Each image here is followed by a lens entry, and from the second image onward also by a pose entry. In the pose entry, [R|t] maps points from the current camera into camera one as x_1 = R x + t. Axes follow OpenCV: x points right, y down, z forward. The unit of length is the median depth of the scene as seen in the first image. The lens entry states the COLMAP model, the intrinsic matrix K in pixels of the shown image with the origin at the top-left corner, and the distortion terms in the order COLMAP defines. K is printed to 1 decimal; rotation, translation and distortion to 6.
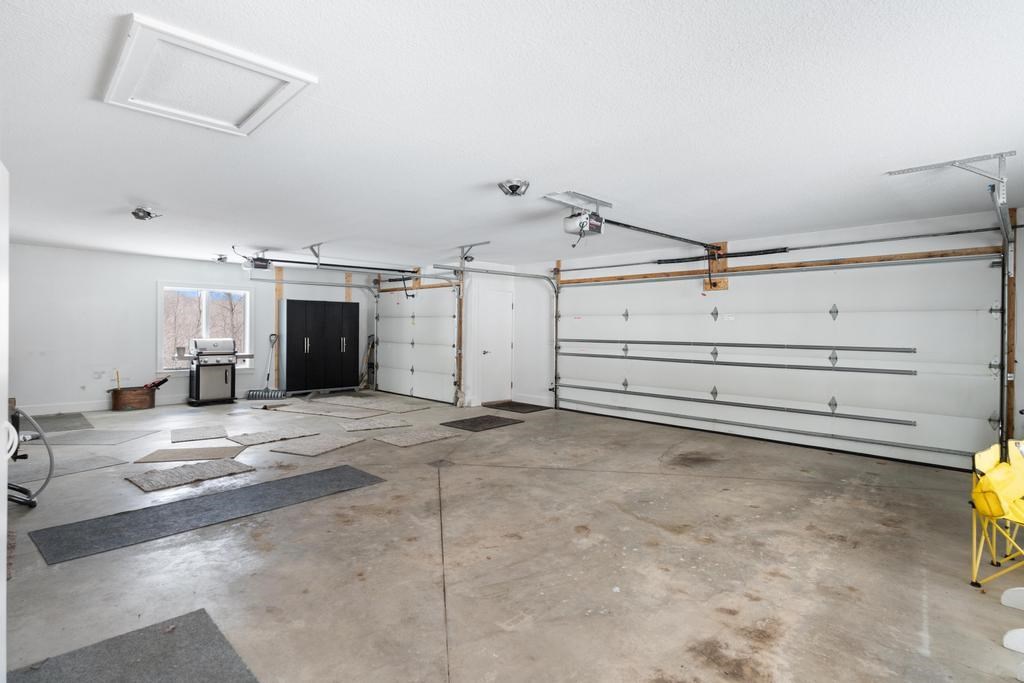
lens RADIAL K [[505.2, 0, 509.6], [0, 505.2, 324.8], [0, 0, 1]] dist [-0.000059, 0.000123]
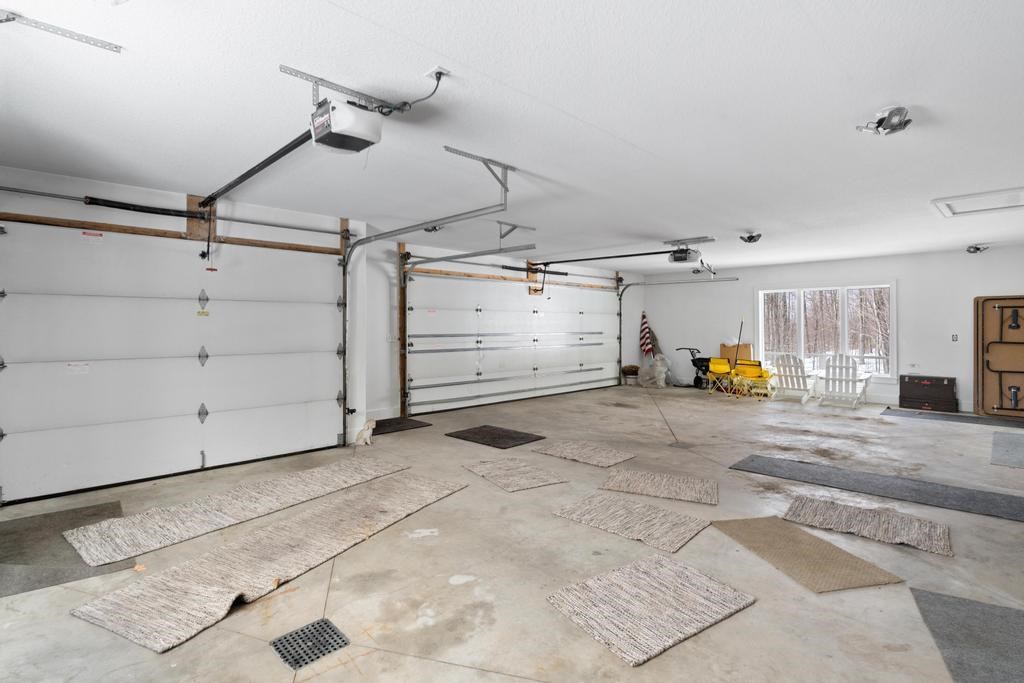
lens RADIAL K [[508.8, 0, 512.2], [0, 508.8, 324.4], [0, 0, 1]] dist [-0.001747, -0.000036]
pose [[0.000797, -0.003285, 0.999994, -0.775939], [-0.003904, 0.999987, 0.003288, 0.006492], [-0.999992, -0.003907, 0.000784, 0.832148]]
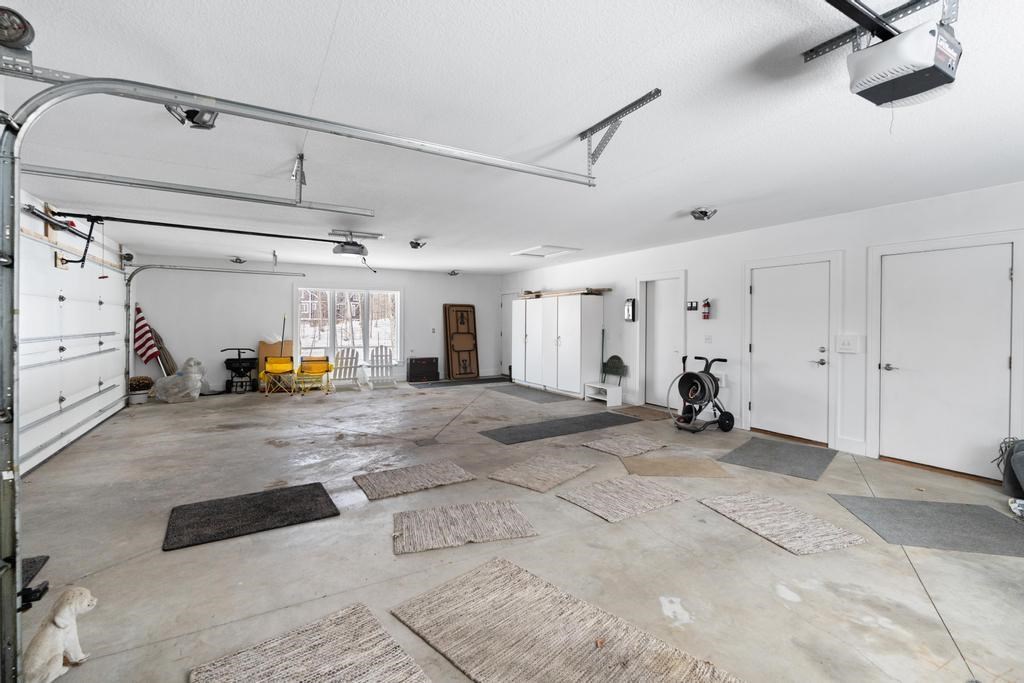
lens RADIAL K [[453.9, 0, 511.8], [0, 453.9, 330.7], [0, 0, 1]] dist [-0.006923, 0.001128]
pose [[-0.968439, -0.013330, 0.248894, -0.364605], [-0.009086, 0.999793, 0.018194, 0.006634], [-0.249086, 0.015358, -0.968360, 1.163395]]
